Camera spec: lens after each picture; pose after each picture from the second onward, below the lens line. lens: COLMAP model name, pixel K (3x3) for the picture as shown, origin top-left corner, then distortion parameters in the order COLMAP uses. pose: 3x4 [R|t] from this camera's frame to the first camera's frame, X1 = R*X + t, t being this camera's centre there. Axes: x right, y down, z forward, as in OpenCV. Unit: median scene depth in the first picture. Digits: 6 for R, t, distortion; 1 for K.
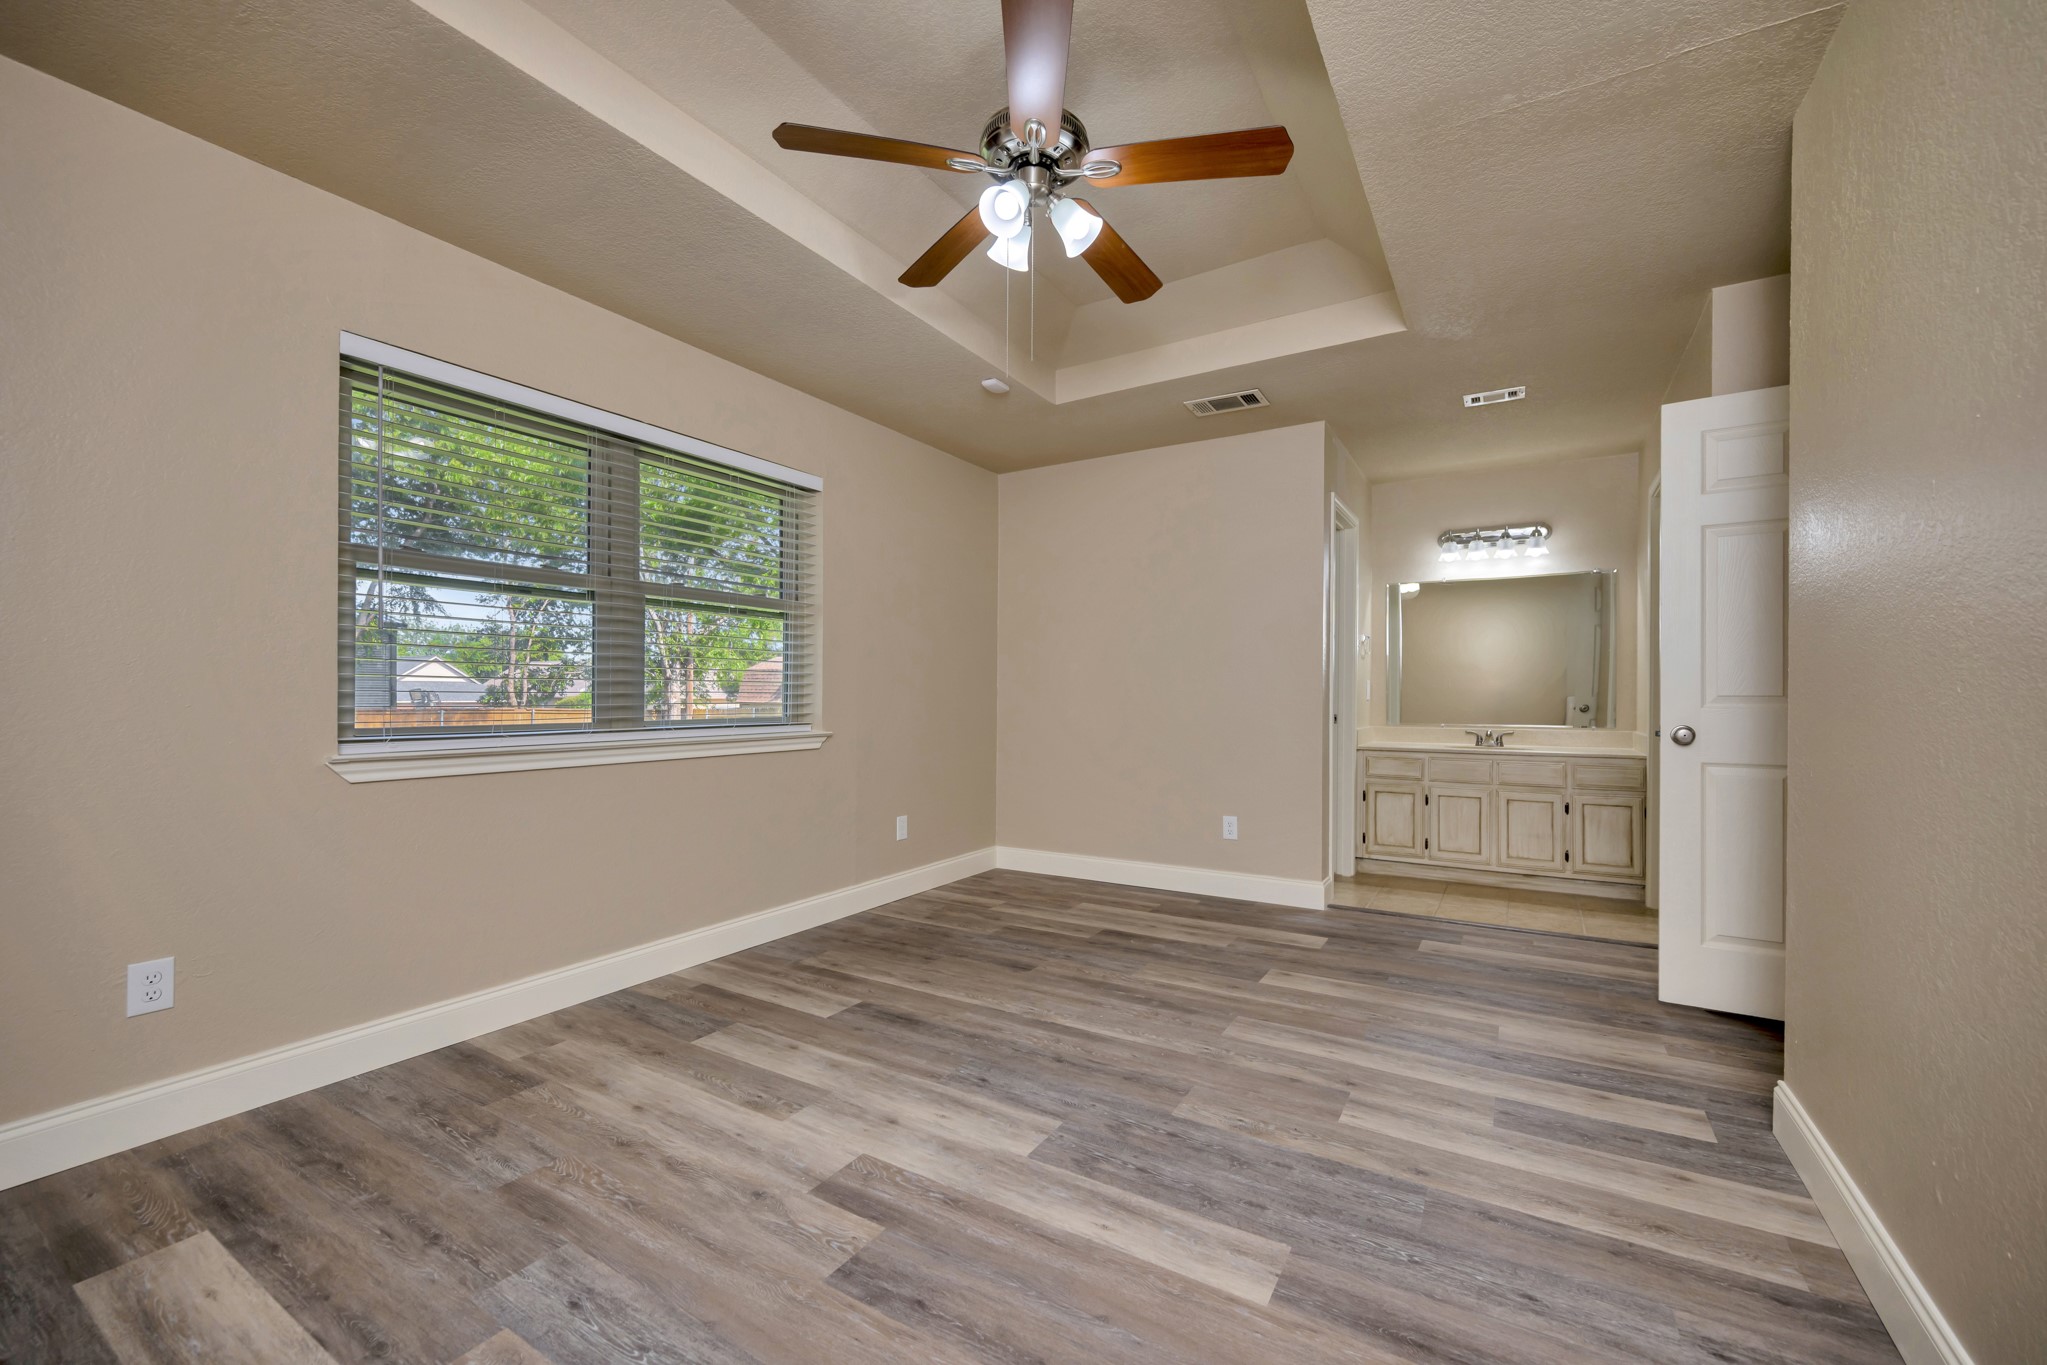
lens RADIAL K [[816.7, 0, 1043.6], [0, 816.7, 691.1], [0, 0, 1]] dist [-0.001282, -0.000595]
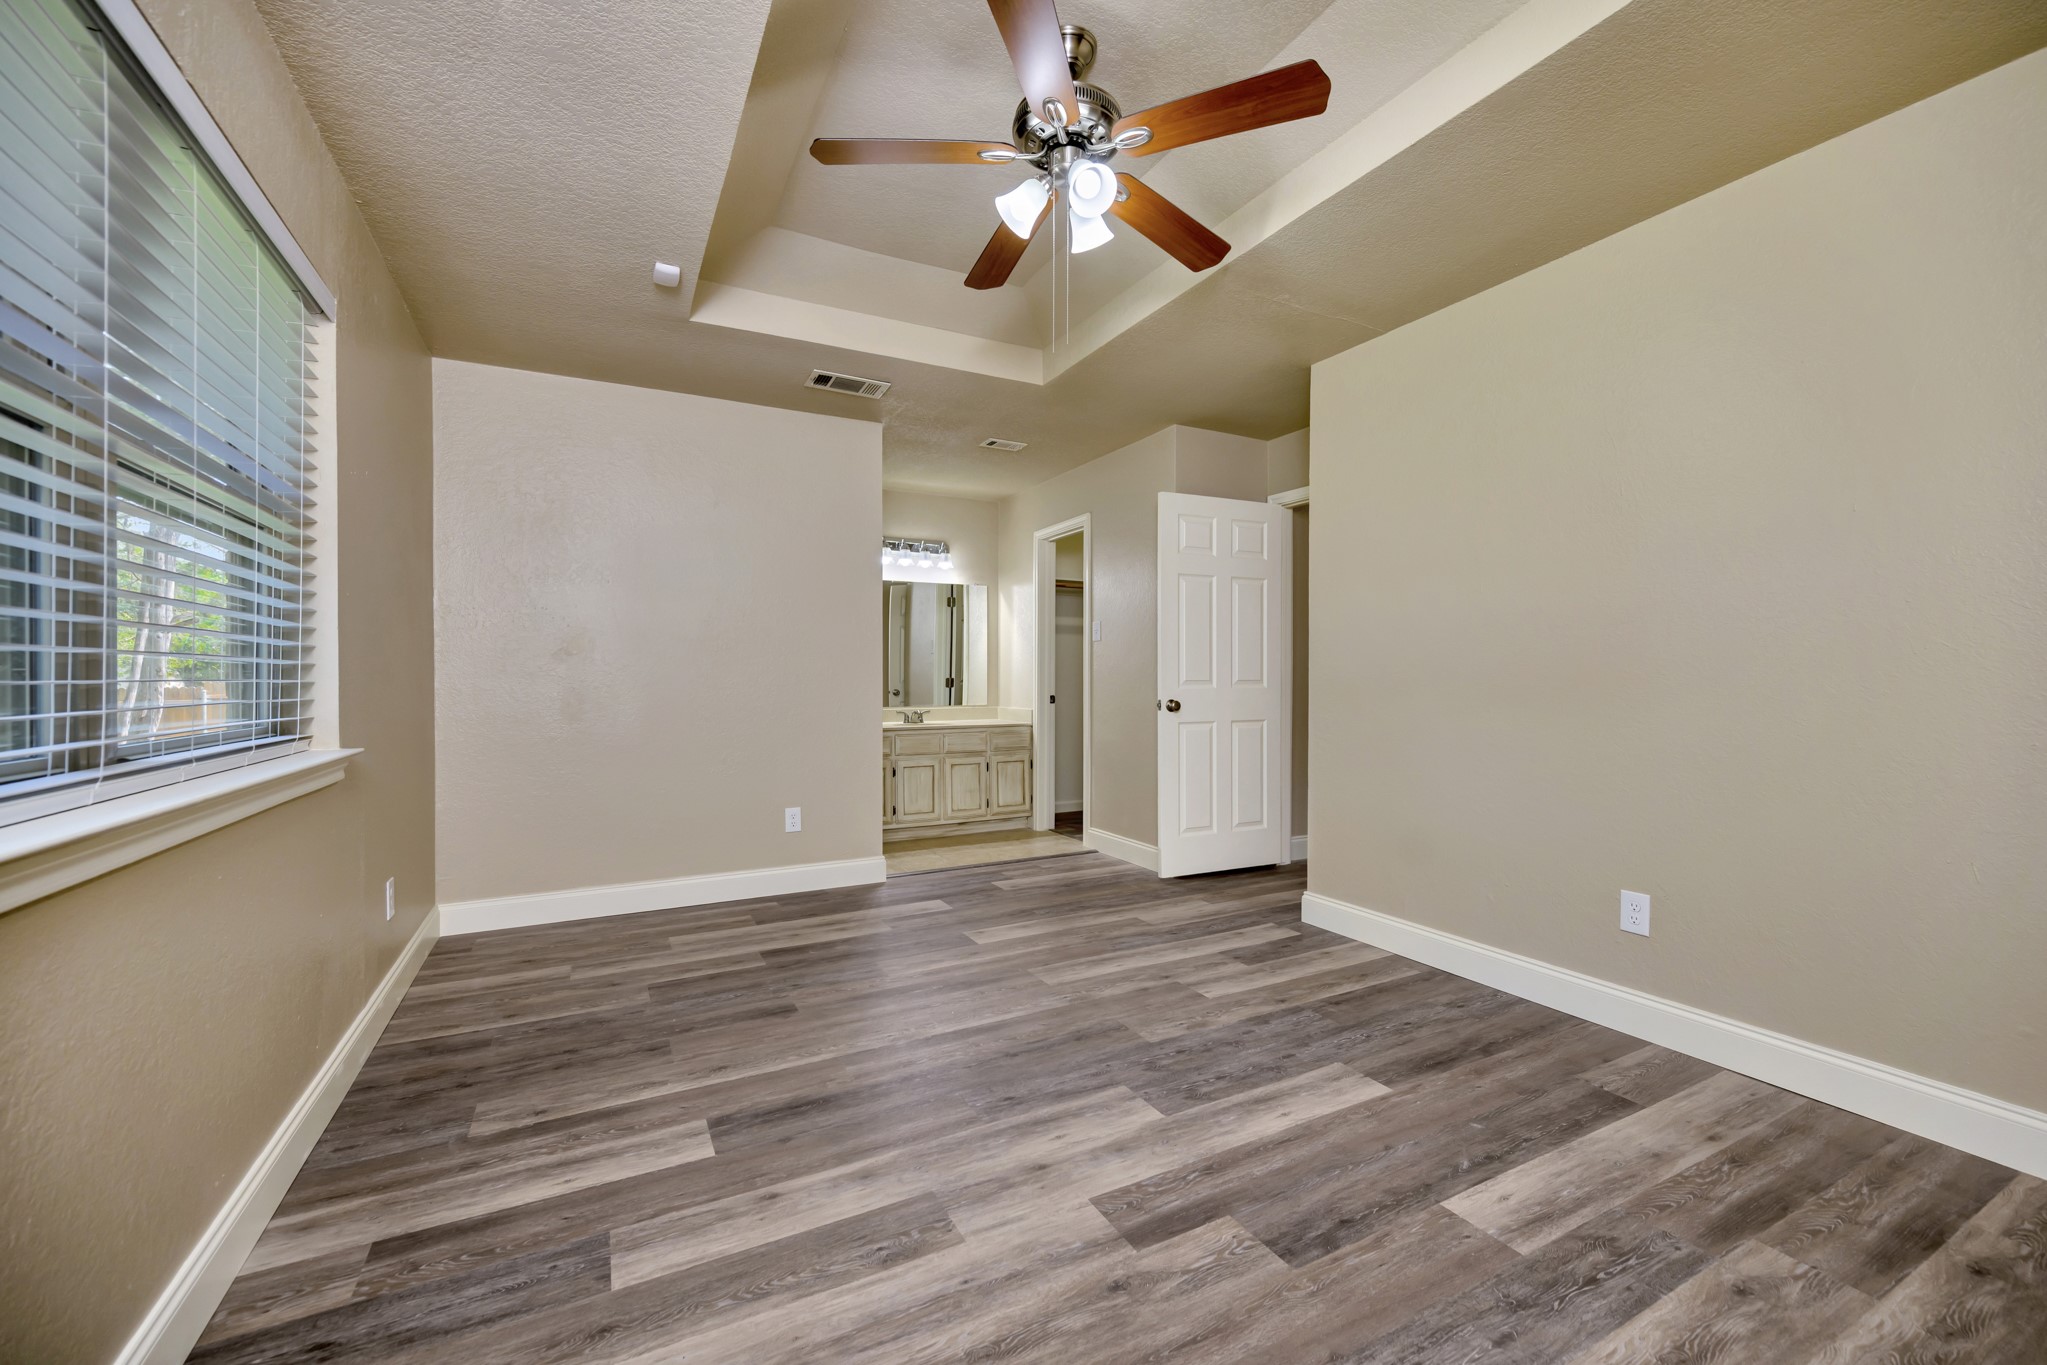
lens RADIAL K [[816.7, 0, 1039.9], [0, 816.7, 677.4], [0, 0, 1]] dist [-0.001282, -0.000595]
pose [[0.520219, -0.000861, 0.854033, -0.702551], [0.000108, 1.000000, 0.000943, -0.000340], [-0.854033, -0.000398, 0.520218, 0.408988]]
